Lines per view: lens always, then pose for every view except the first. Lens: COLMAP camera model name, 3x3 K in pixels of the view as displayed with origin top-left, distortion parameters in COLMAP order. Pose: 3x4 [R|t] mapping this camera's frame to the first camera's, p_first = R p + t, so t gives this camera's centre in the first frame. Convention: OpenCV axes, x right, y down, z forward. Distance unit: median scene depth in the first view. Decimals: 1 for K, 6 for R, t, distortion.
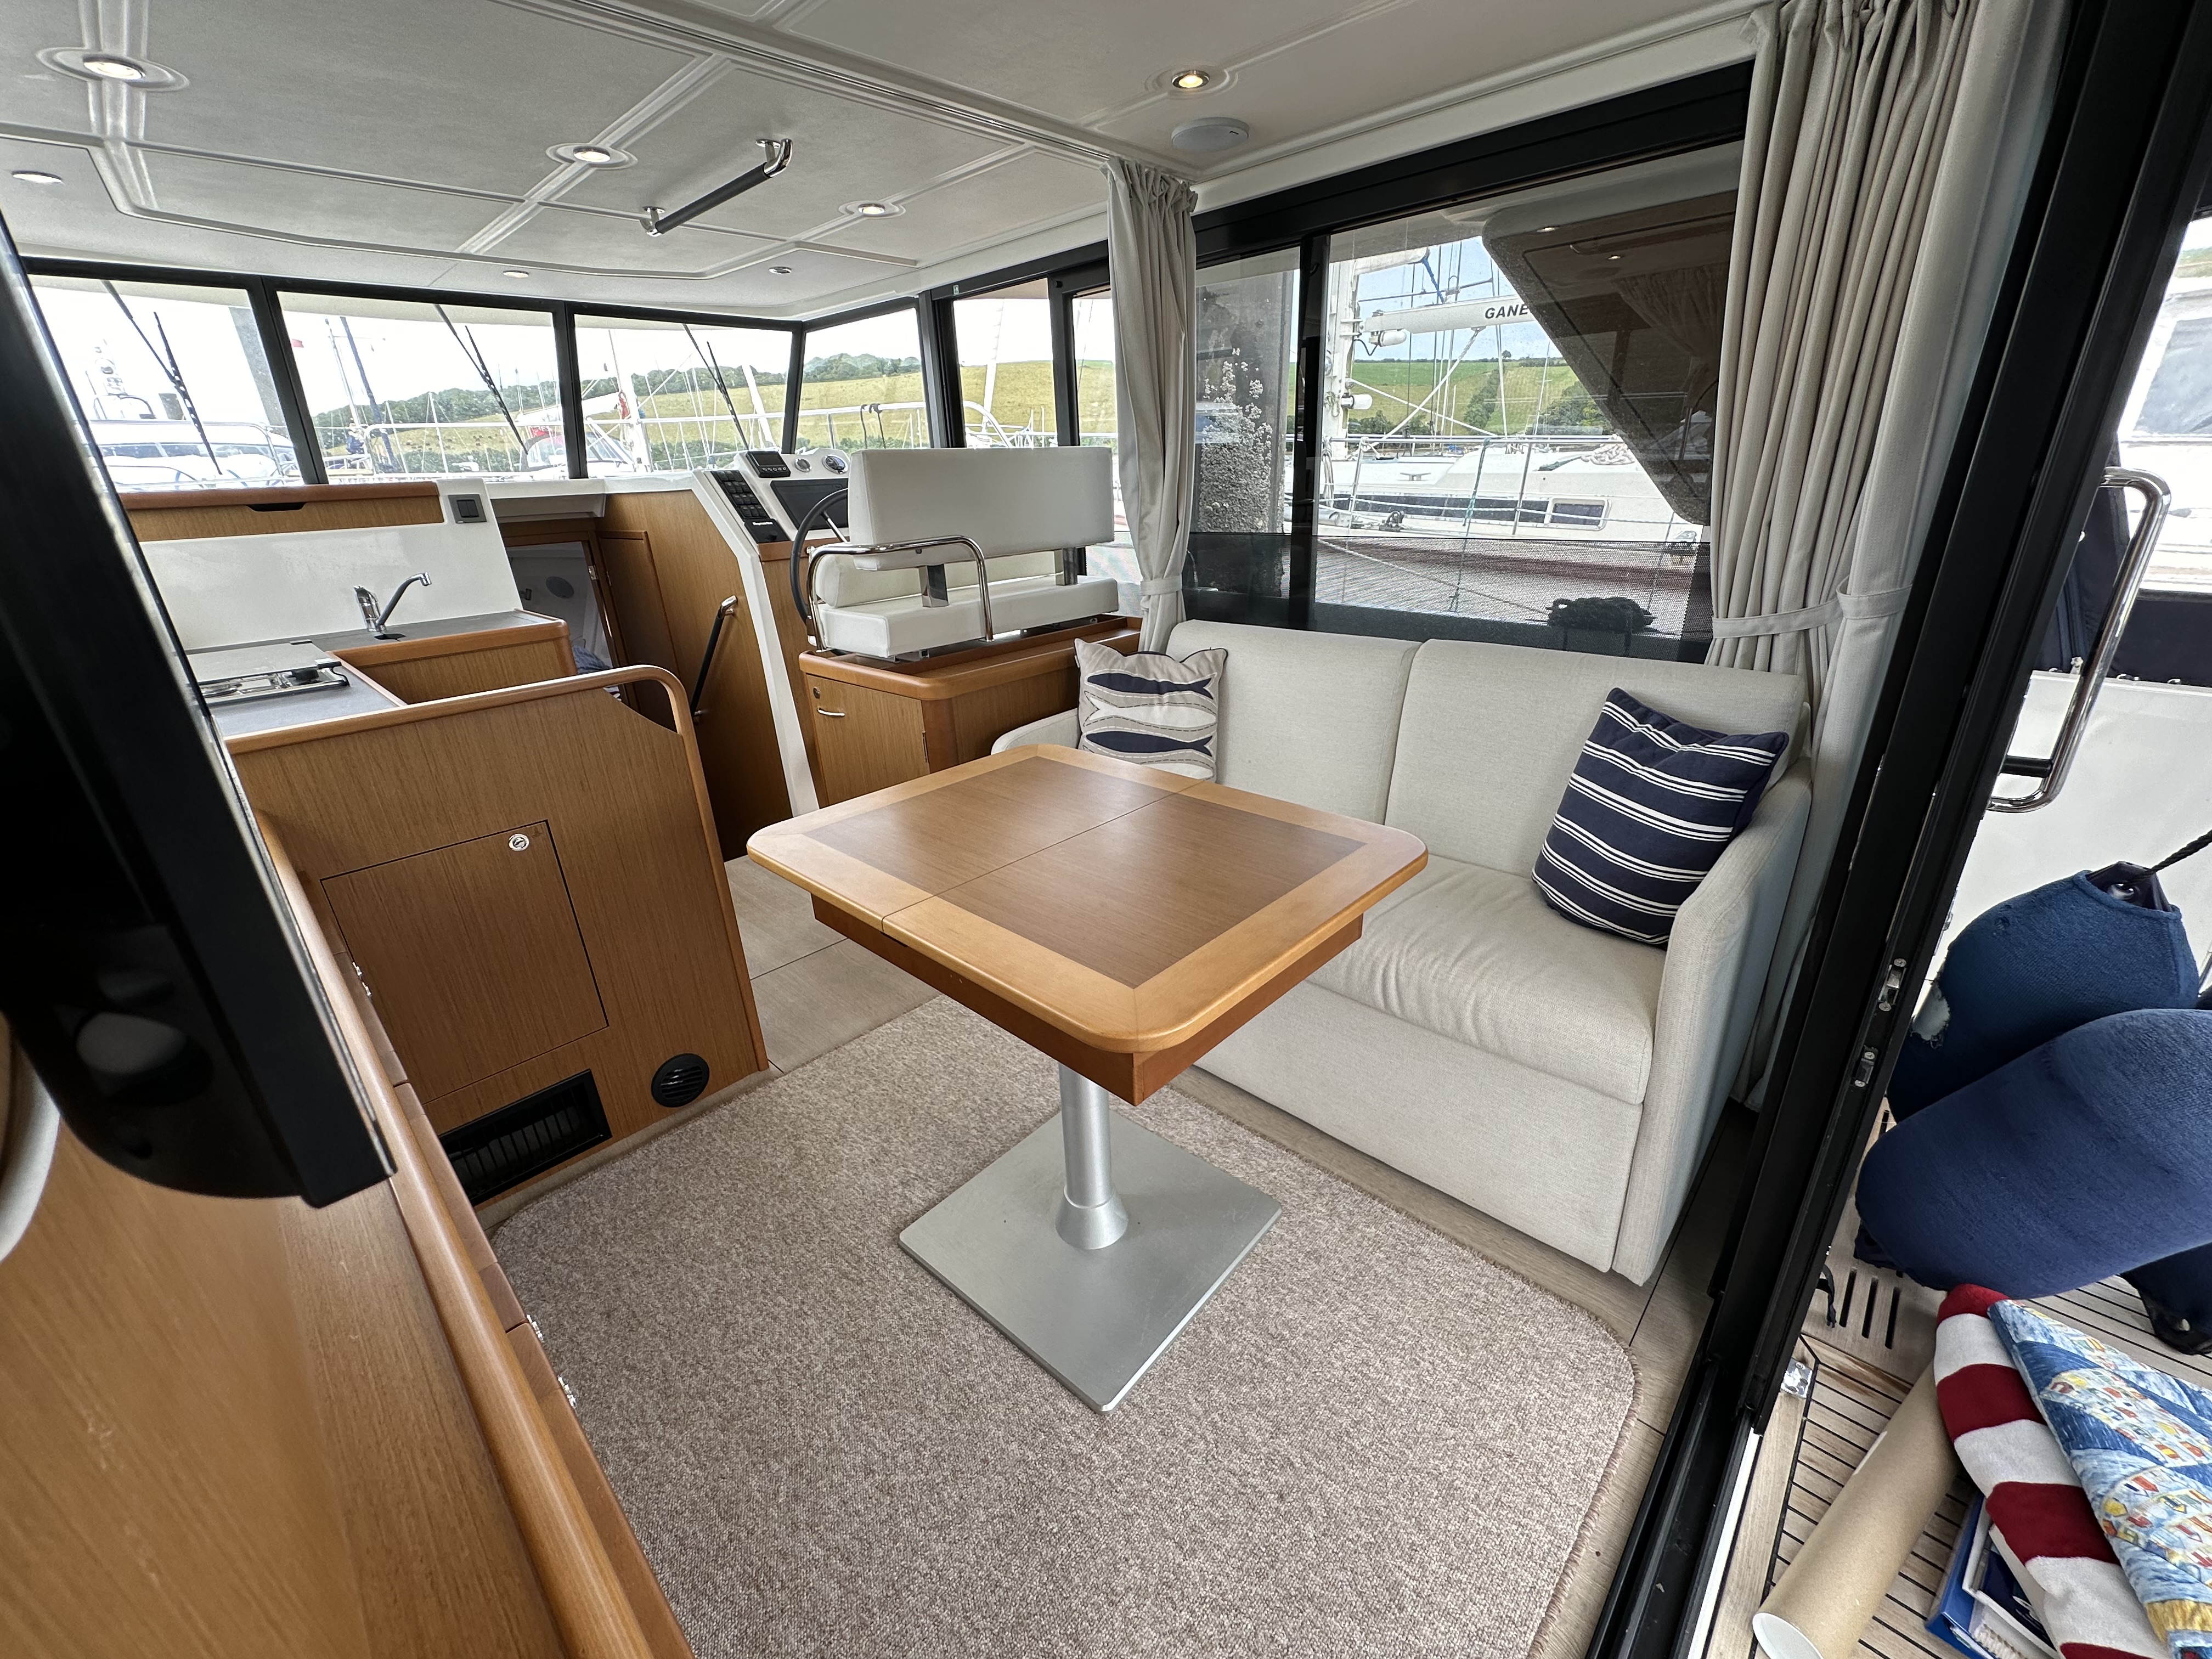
lens RADIAL K [[884.3, 0, 1106.0], [0, 884.3, 829.5], [0, 0, 1]] dist [0.001909, -0.000160]
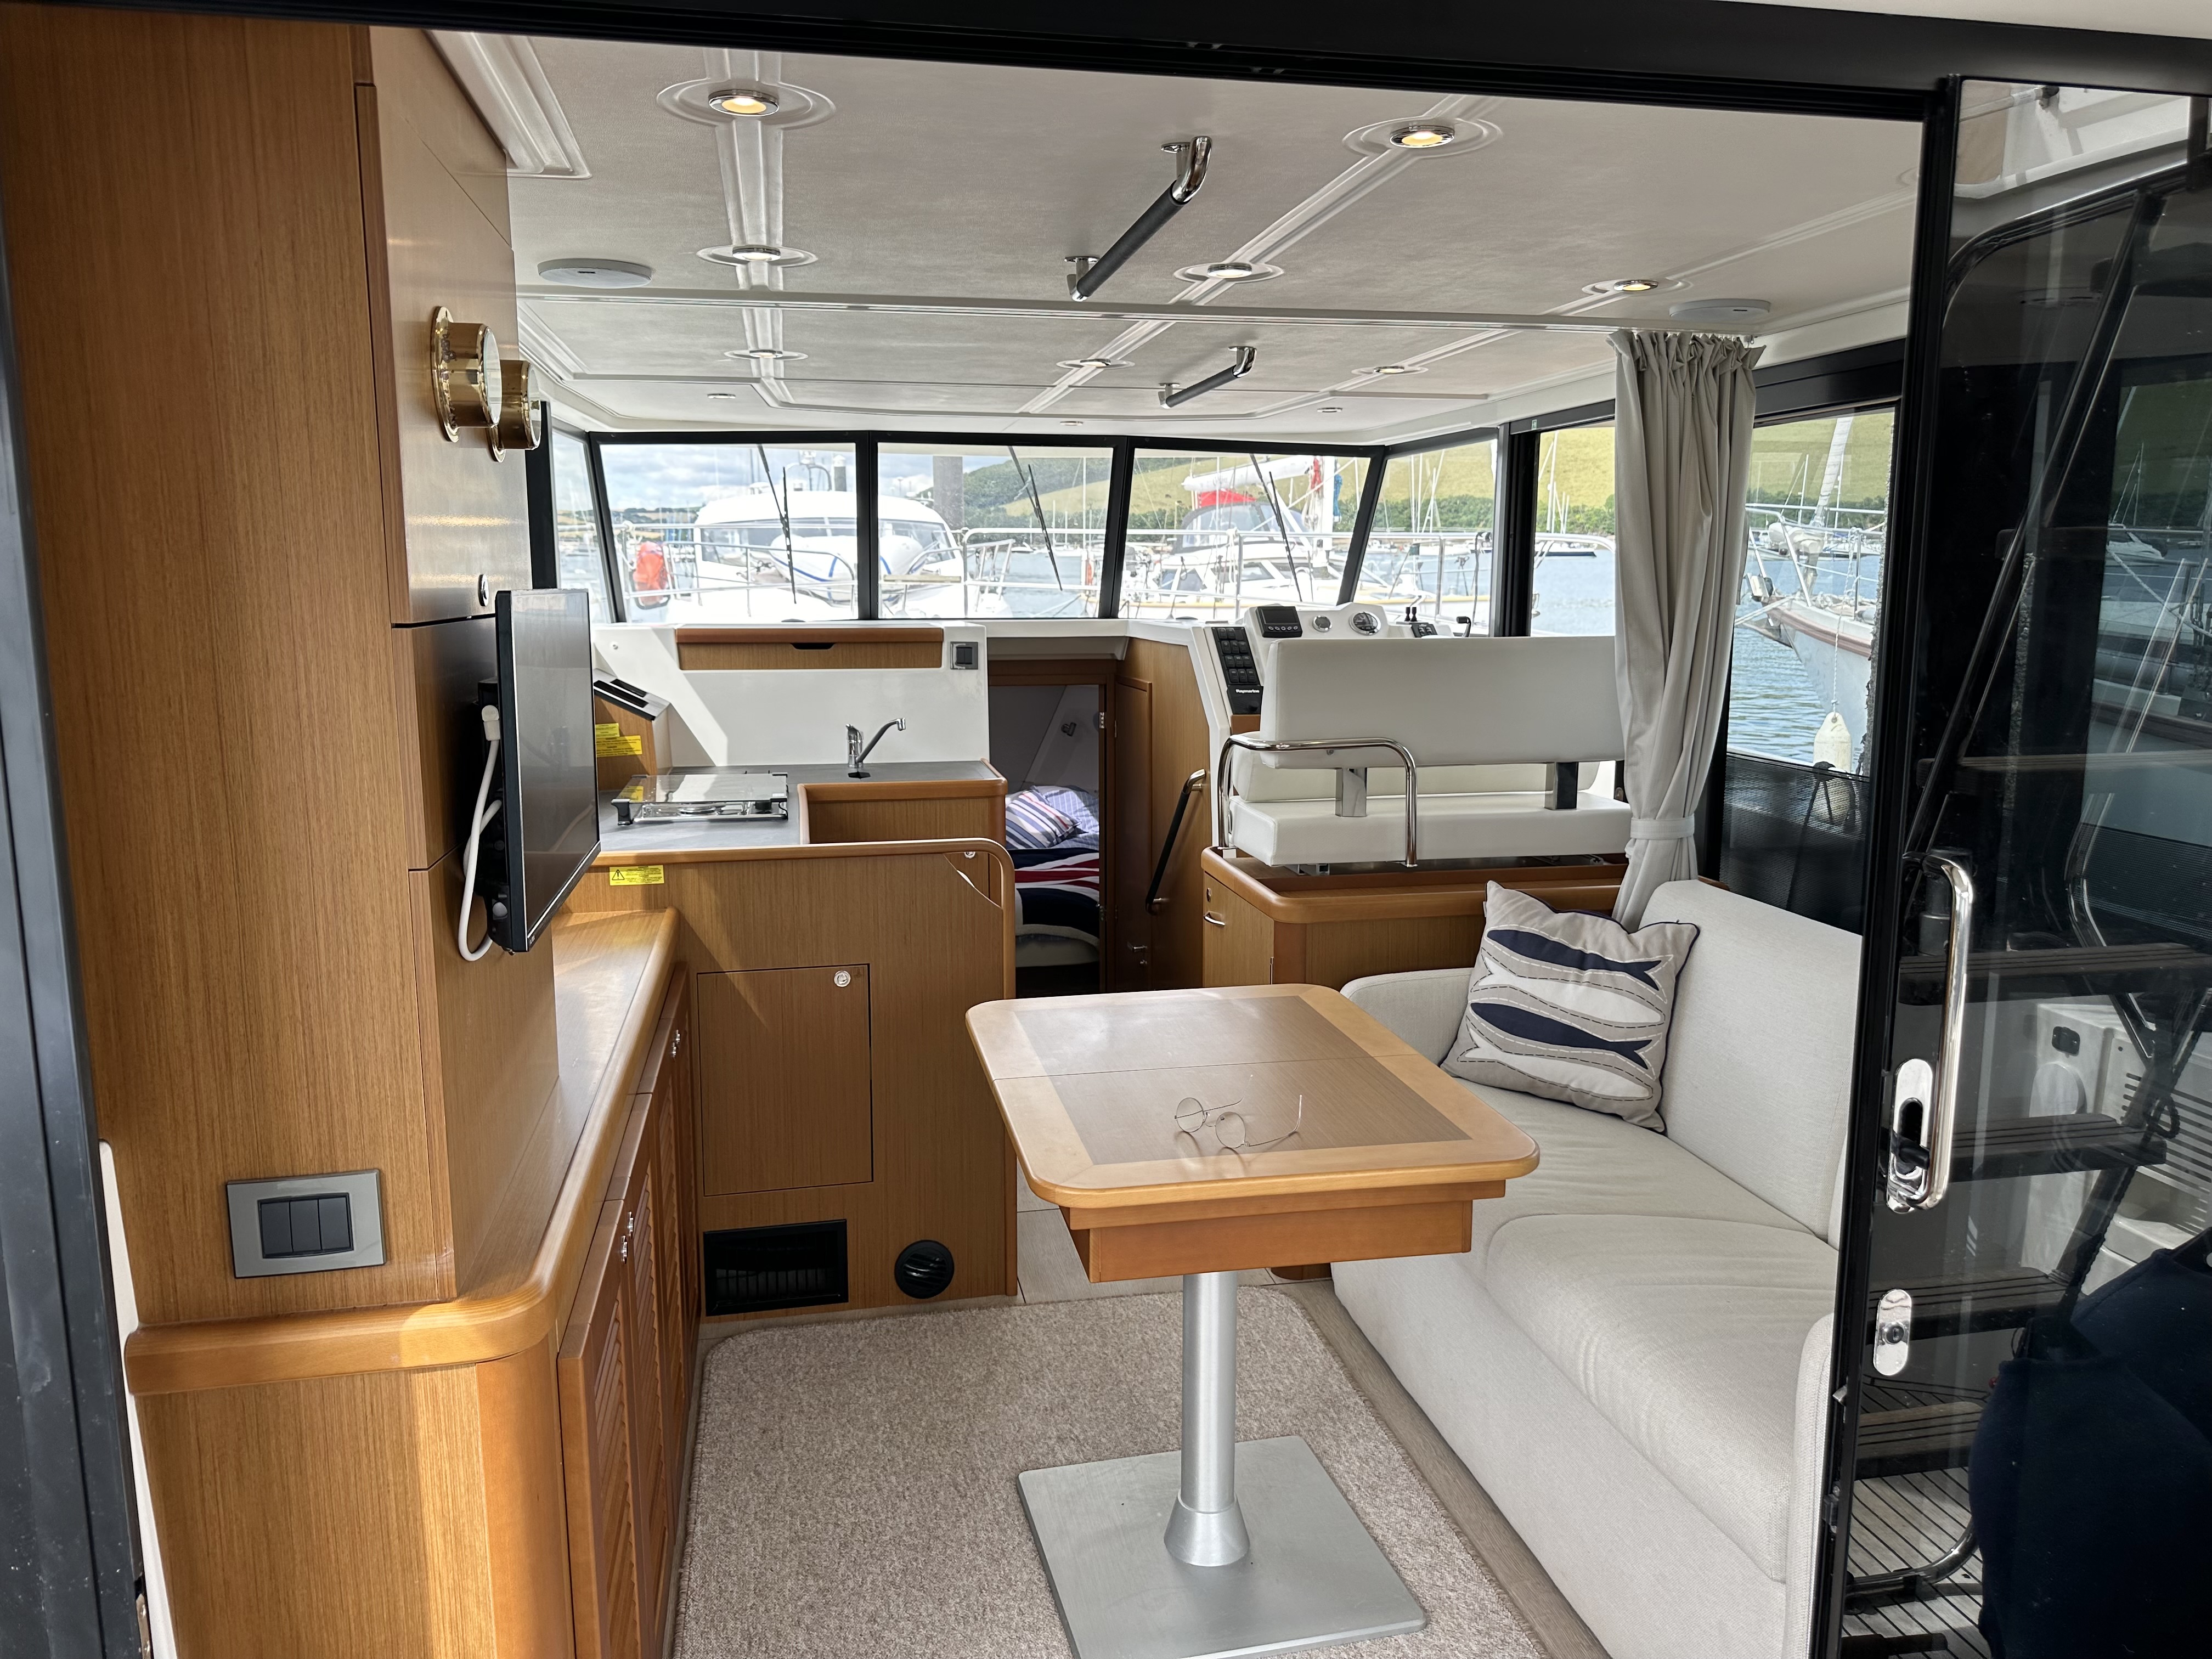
lens RADIAL K [[1570.8, 0, 1106.0], [0, 1570.8, 829.5], [0, 0, 1]] dist [0.138008, -0.227203]
pose [[0.818765, 0.133826, -0.558314, 0.461703], [-0.248302, 0.959344, -0.134182, 0.012453], [0.517658, 0.248494, 0.818707, -0.326635]]
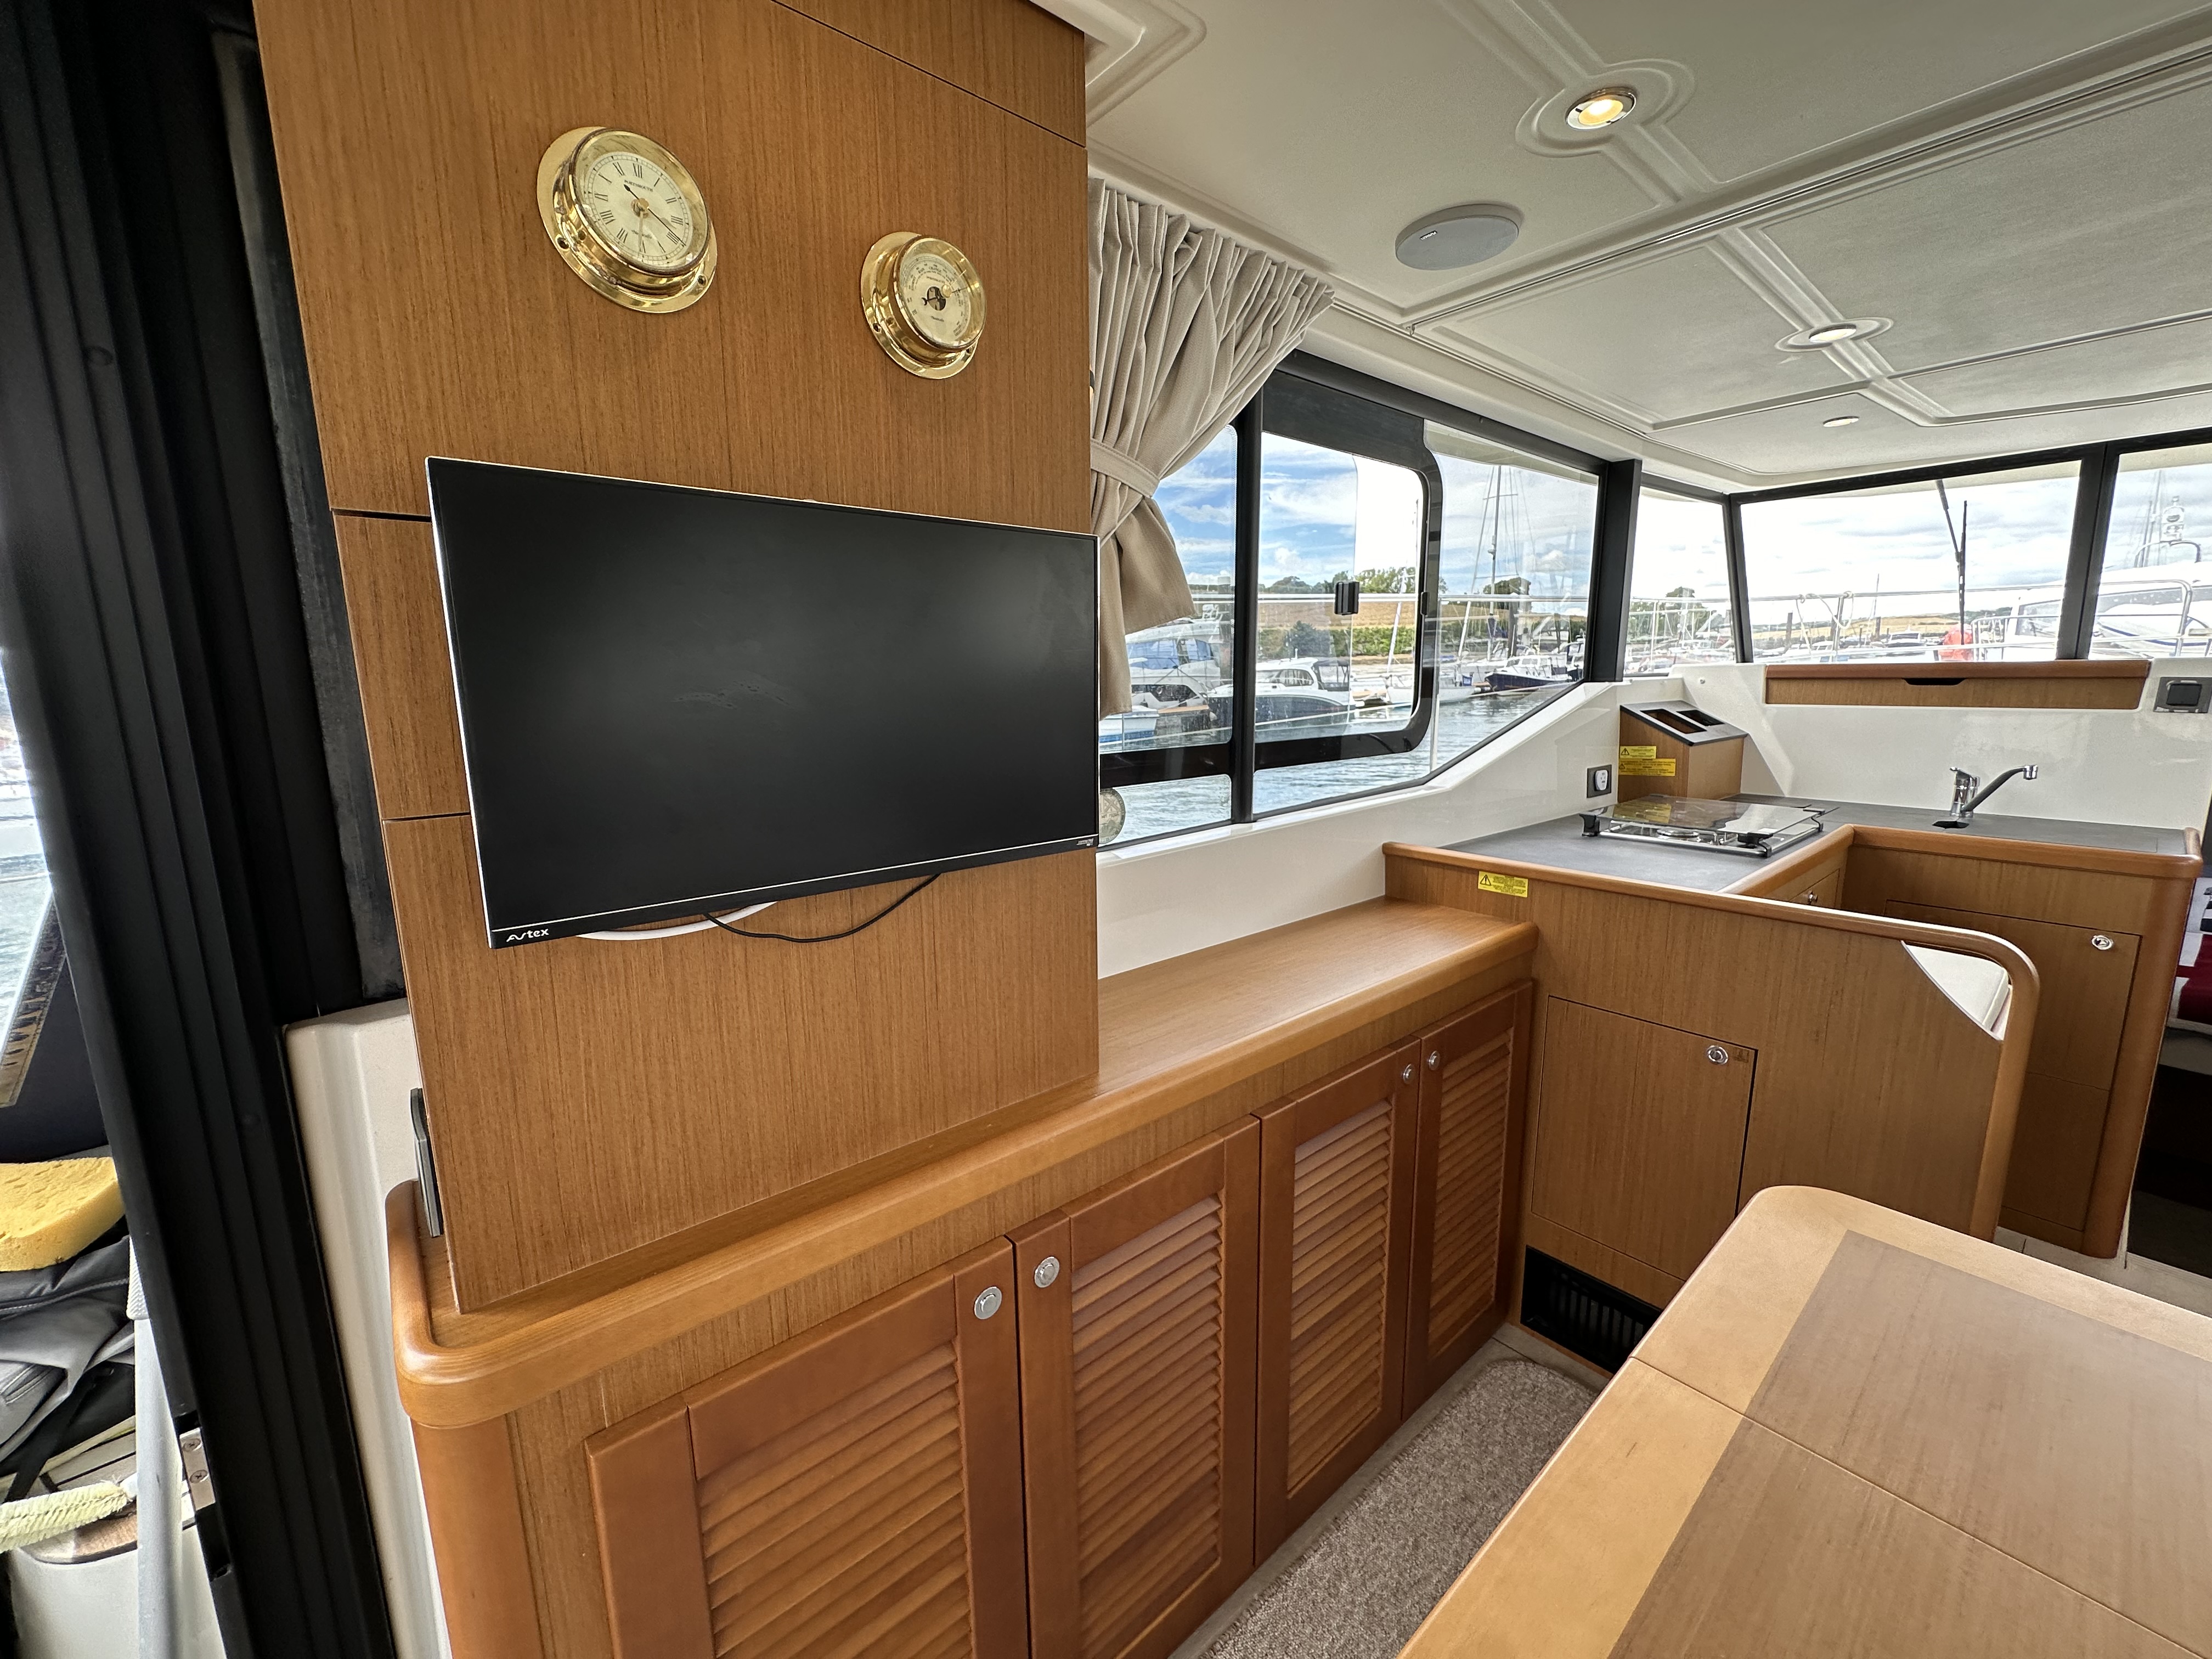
lens RADIAL K [[884.3, 0, 1106.0], [0, 884.3, 829.5], [0, 0, 1]] dist [0.001909, -0.000160]
pose [[-0.104188, 0.219456, -0.970043, 0.166000], [-0.359209, 0.901210, 0.242465, -0.132120], [0.927423, 0.373710, -0.015064, 0.237320]]
